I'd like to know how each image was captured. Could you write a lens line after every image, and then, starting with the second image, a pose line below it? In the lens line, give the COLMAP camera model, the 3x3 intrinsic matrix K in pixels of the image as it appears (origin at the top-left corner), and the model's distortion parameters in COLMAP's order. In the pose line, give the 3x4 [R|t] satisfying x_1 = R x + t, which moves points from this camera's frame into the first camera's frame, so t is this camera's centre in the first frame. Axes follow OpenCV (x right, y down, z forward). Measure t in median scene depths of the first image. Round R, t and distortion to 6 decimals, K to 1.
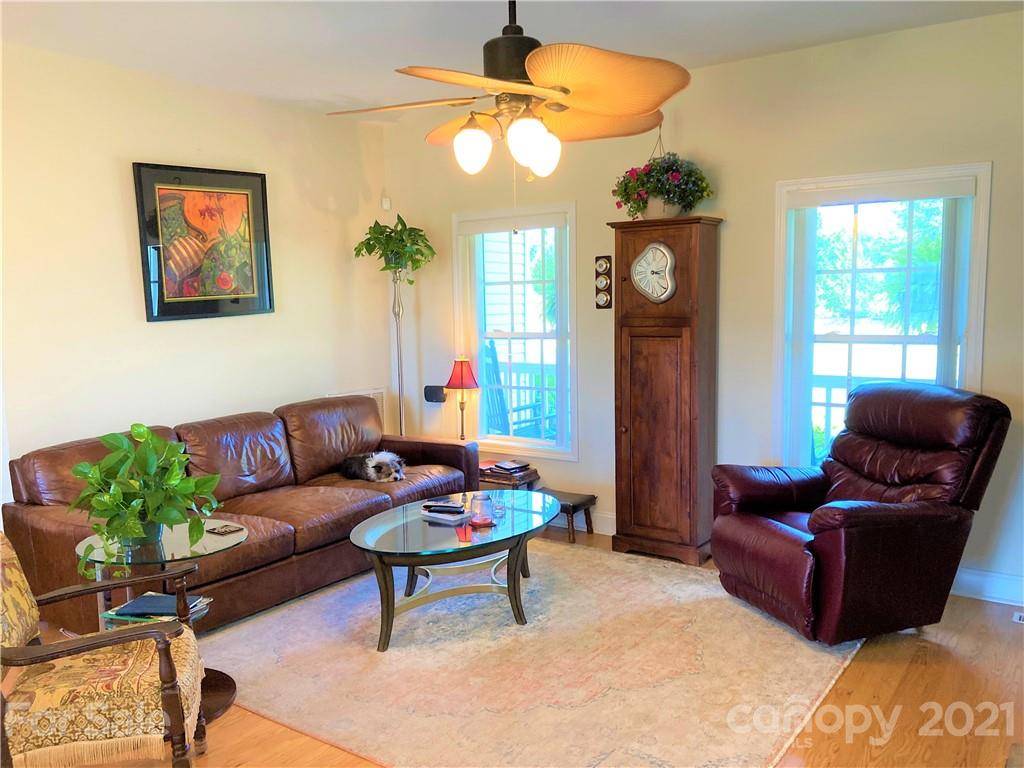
lens RADIAL K [[838.5, 0, 502.4], [0, 838.5, 390.2], [0, 0, 1]] dist [0.038798, -0.054639]
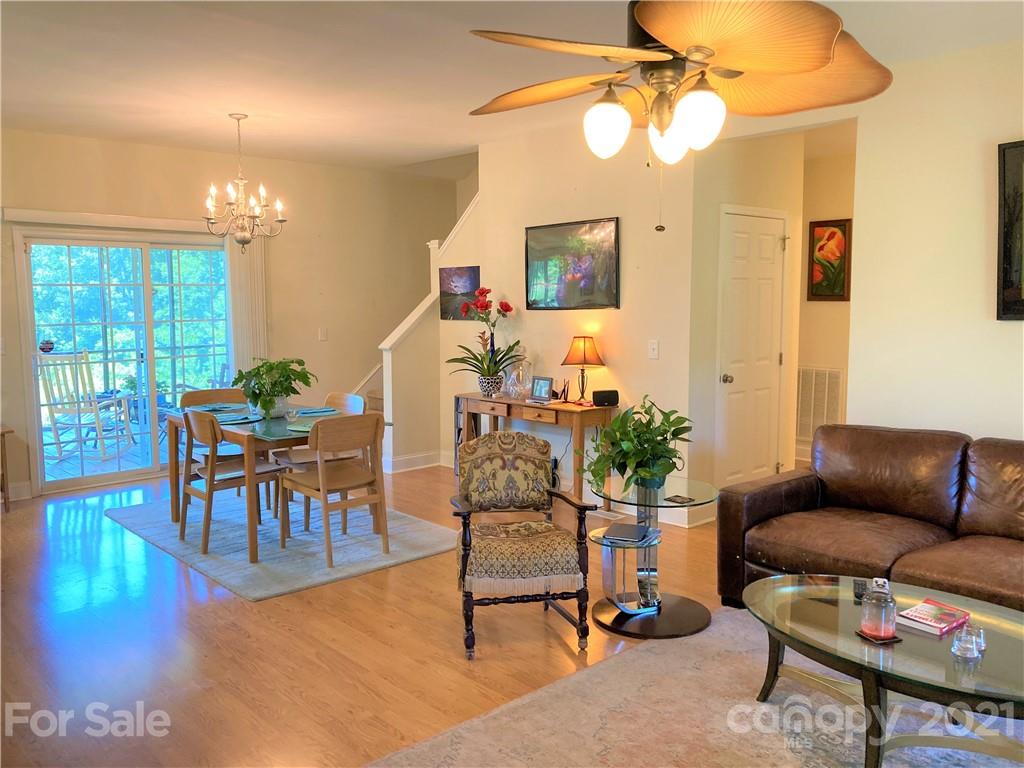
lens RADIAL K [[838.5, 0, 508.4], [0, 838.5, 375.9], [0, 0, 1]] dist [0.038798, -0.054639]
pose [[-0.213592, 0.110191, -0.970689, 0.535366], [-0.101567, 0.985729, 0.134247, -0.085965], [0.971629, 0.127264, -0.199352, 0.645561]]
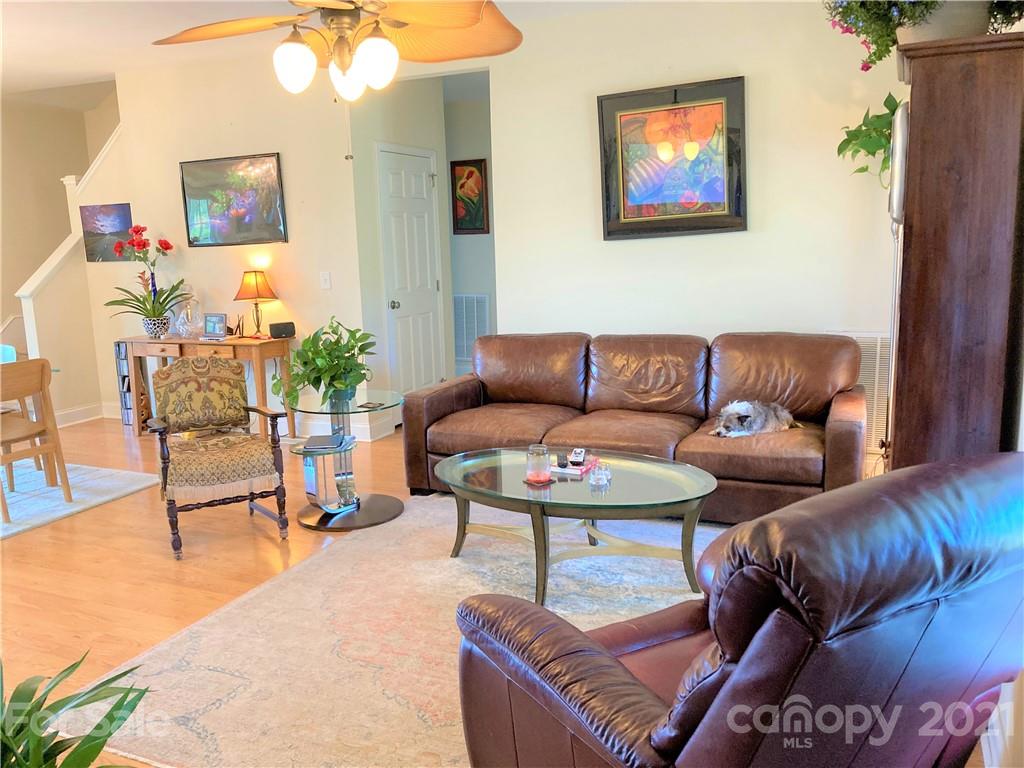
lens RADIAL K [[838.5, 0, 511.5], [0, 838.5, 380.5], [0, 0, 1]] dist [0.038798, -0.054639]
pose [[0.202516, 0.179152, -0.962752, 0.628580], [-0.083333, 0.982710, 0.165336, -0.068646], [0.975727, 0.046746, 0.213944, 0.614196]]
